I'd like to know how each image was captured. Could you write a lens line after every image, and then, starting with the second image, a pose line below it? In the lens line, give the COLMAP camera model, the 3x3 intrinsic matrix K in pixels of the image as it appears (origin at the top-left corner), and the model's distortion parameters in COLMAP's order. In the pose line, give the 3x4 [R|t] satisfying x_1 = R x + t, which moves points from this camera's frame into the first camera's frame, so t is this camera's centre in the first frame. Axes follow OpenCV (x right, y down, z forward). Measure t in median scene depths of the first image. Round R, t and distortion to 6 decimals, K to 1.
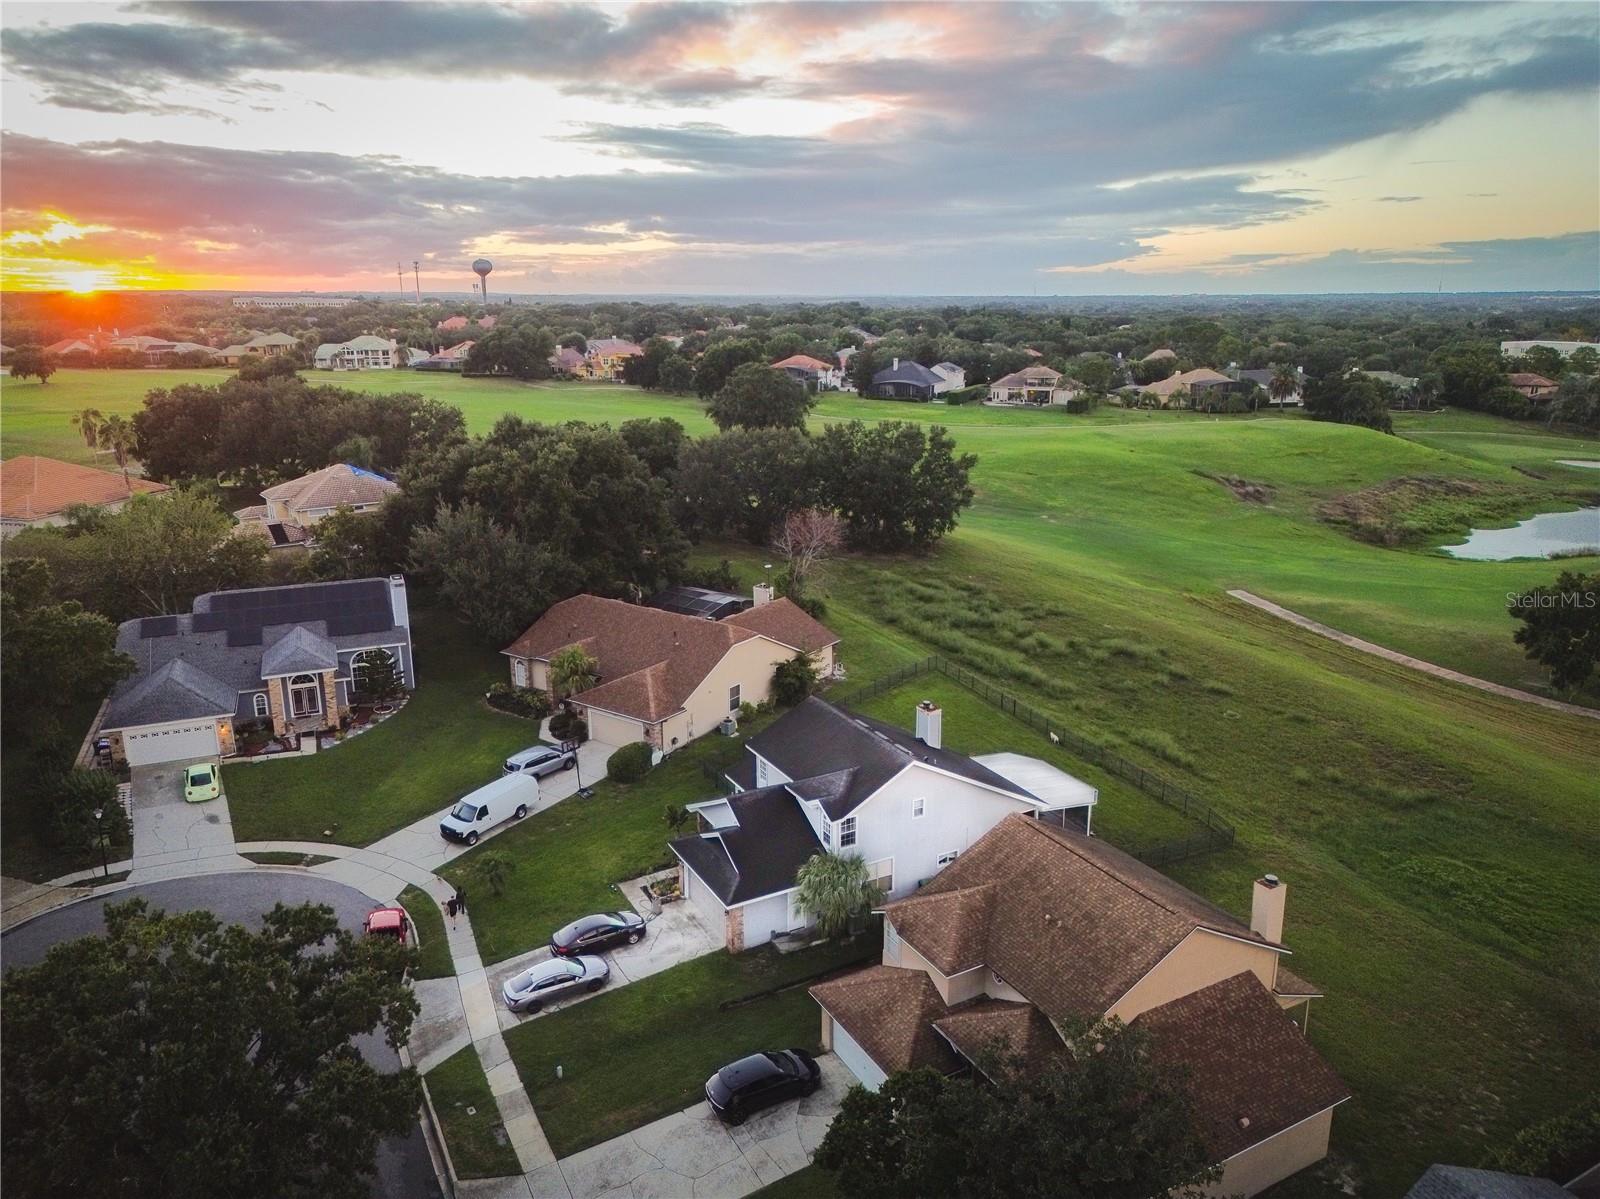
lens RADIAL K [[1117.1, 0, 798.5], [0, 1117.1, 588.0], [0, 0, 1]] dist [0.091193, -0.089431]
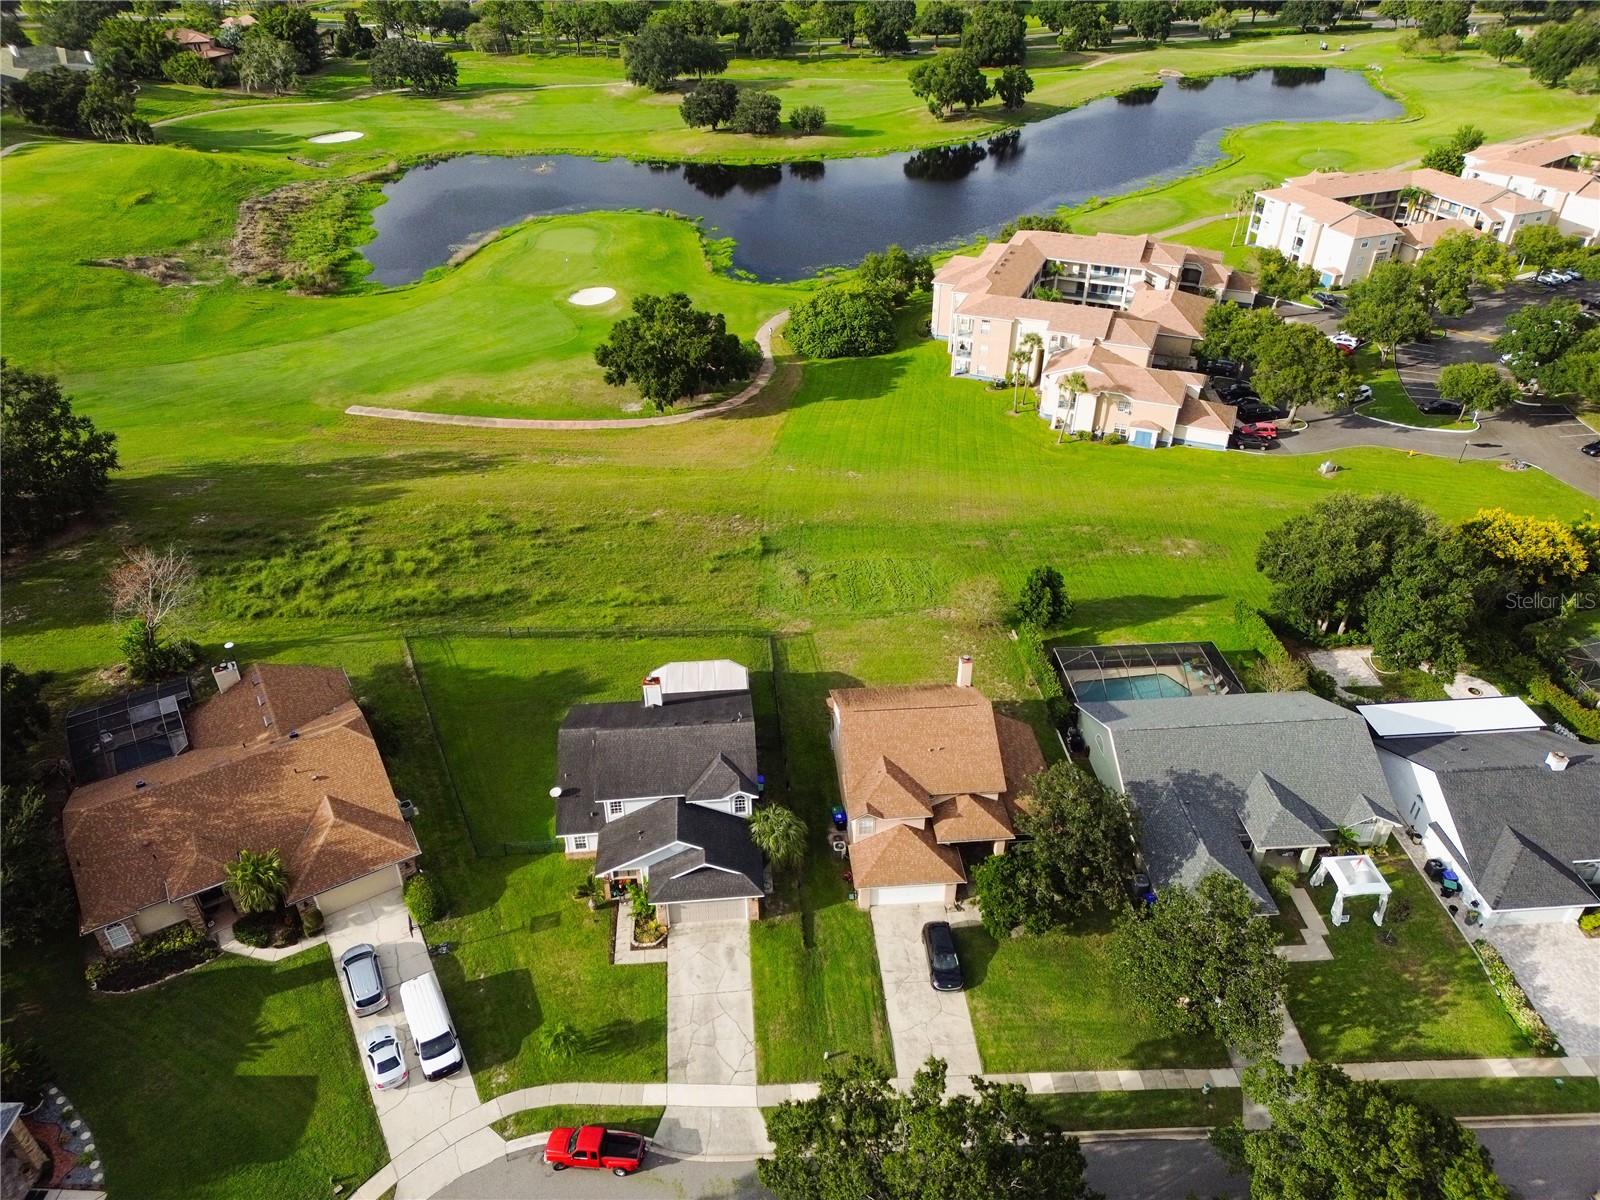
lens RADIAL K [[1117.1, 0, 798.5], [0, 1117.1, 588.5], [0, 0, 1]] dist [0.091193, -0.089431]
pose [[0.410383, -0.513888, 0.753329, -0.602202], [0.232437, 0.857758, 0.458502, -0.441111], [-0.881793, -0.013060, 0.471456, 0.231789]]
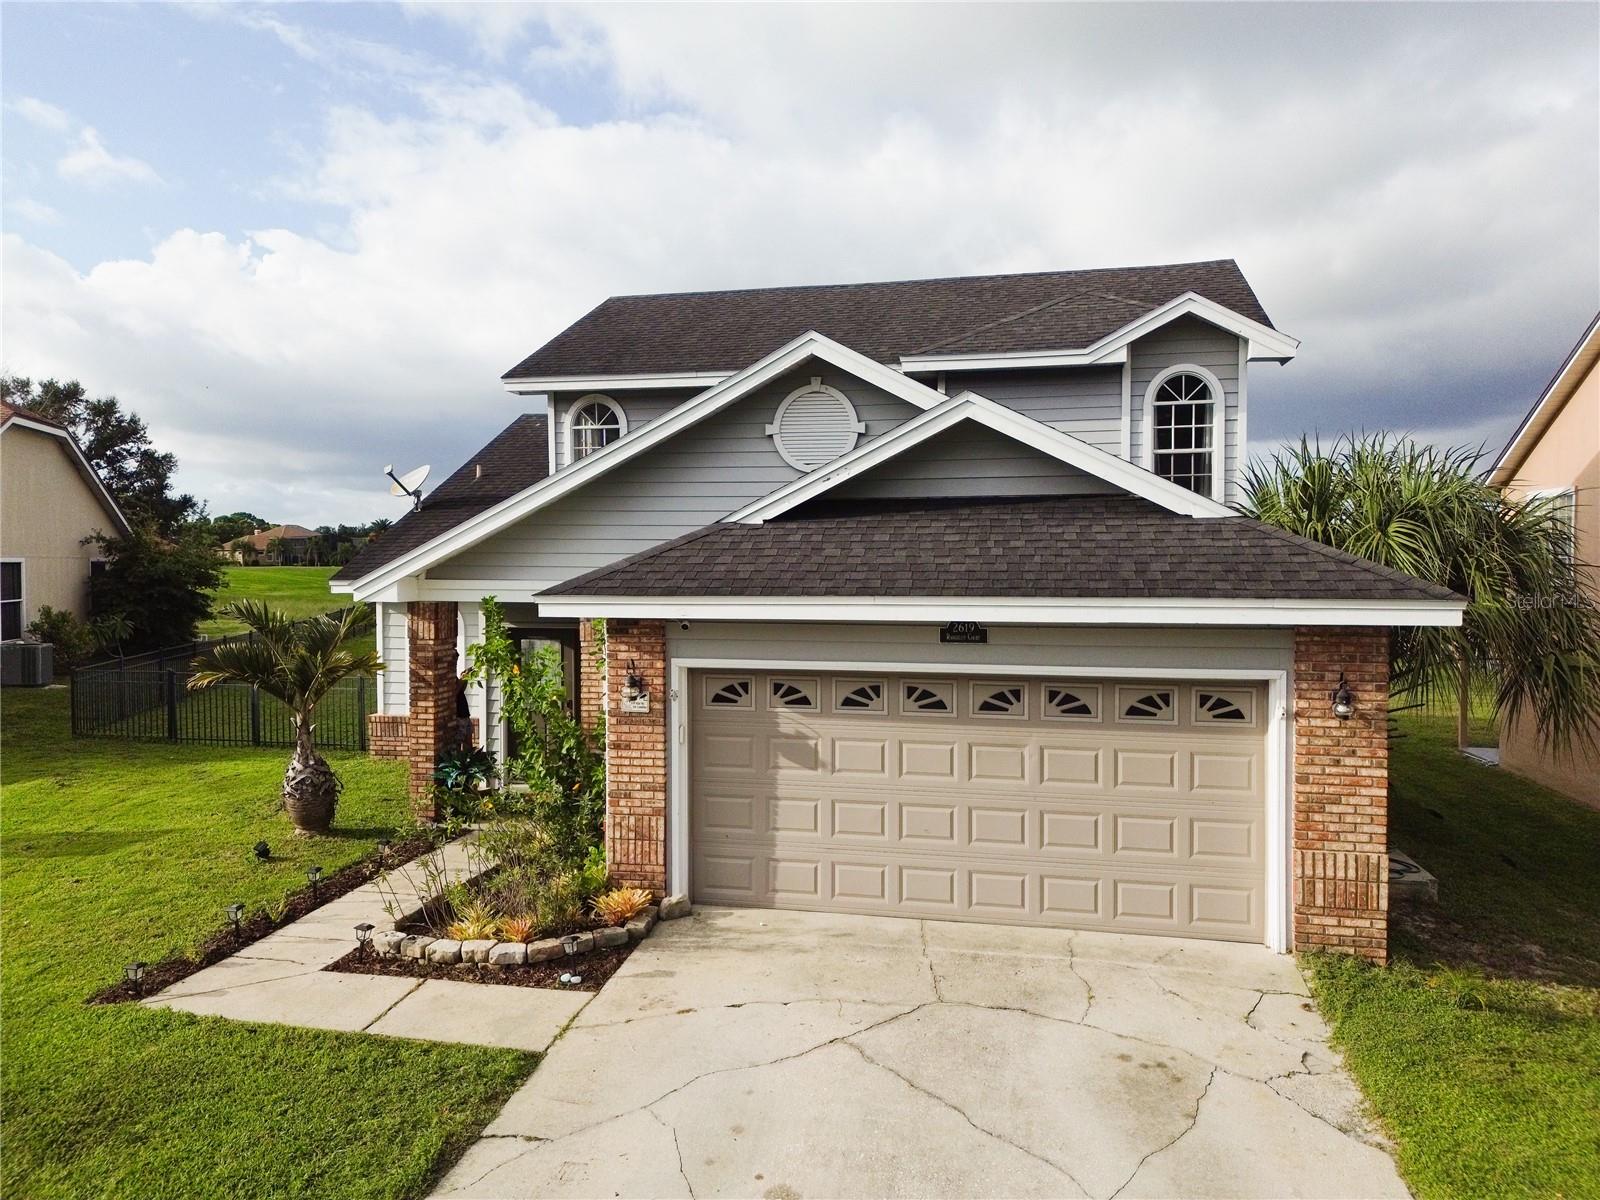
lens RADIAL K [[1117.1, 0, 798.5], [0, 1117.1, 588.5], [0, 0, 1]] dist [0.091193, -0.089431]
pose [[0.657836, -0.020594, 0.752880, -0.167502], [0.192088, 0.971156, -0.141275, 0.197216], [-0.728254, 0.237555, 0.642817, 0.667377]]
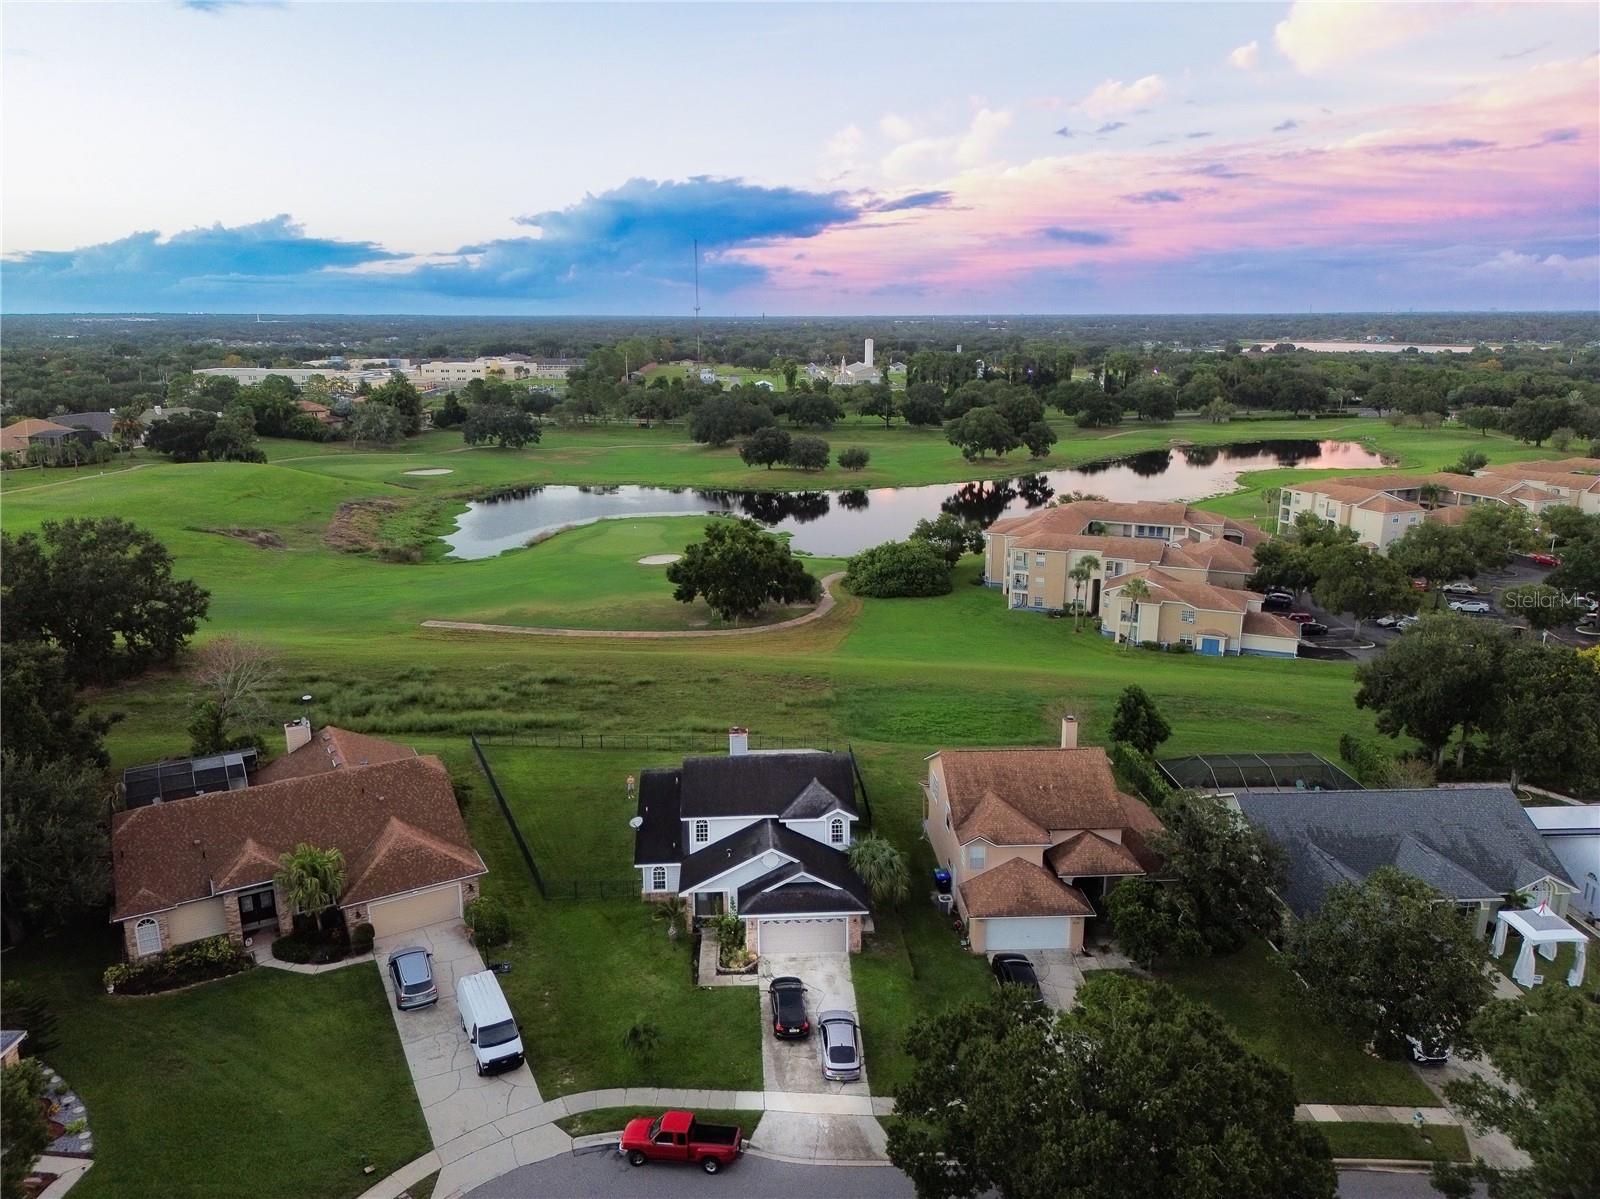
lens RADIAL K [[1117.1, 0, 798.5], [0, 1117.1, 588.0], [0, 0, 1]] dist [0.091193, -0.089431]
pose [[0.435229, -0.214794, 0.874322, -0.736724], [0.230669, 0.965313, 0.122323, -0.145631], [-0.870269, 0.148441, 0.469678, 0.313784]]
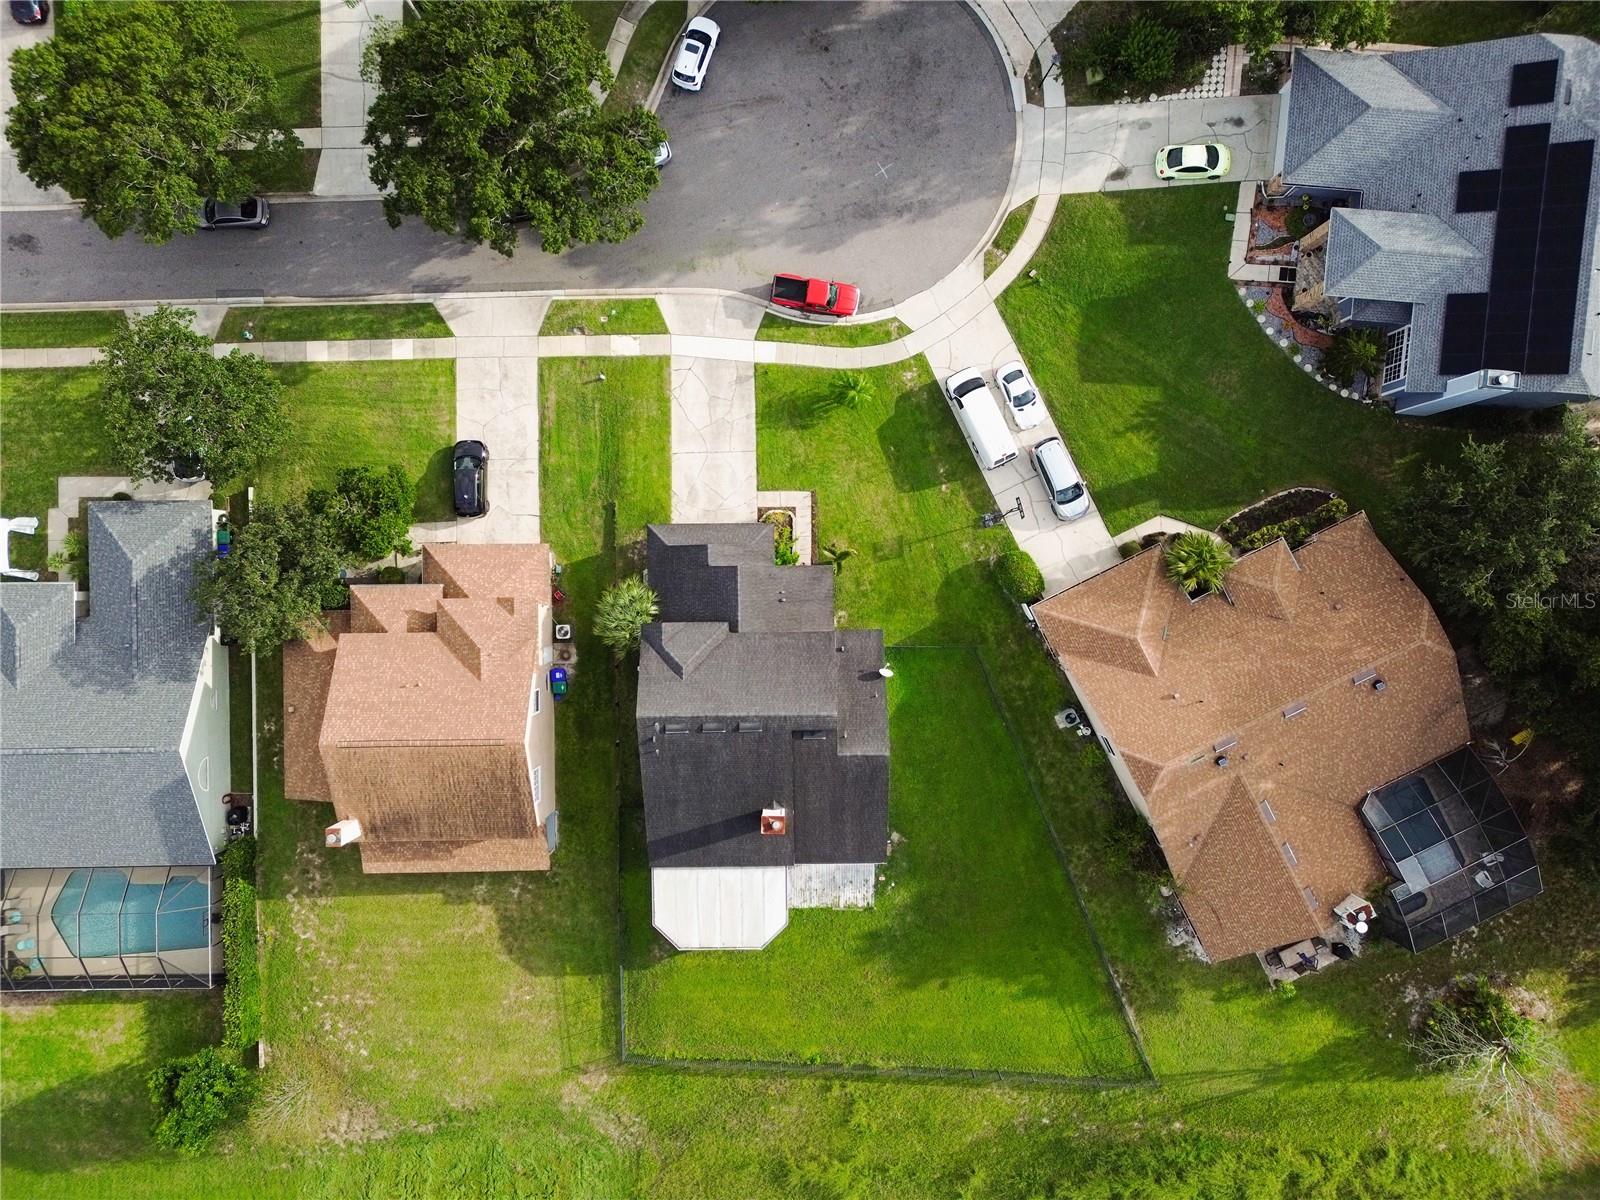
lens RADIAL K [[1117.1, 0, 798.5], [0, 1117.1, 588.5], [0, 0, 1]] dist [0.091193, -0.089431]
pose [[-0.474291, 0.880247, 0.014616, -0.068391], [-0.221996, -0.135648, 0.965566, -0.653579], [0.851919, 0.454714, 0.259748, 0.590622]]
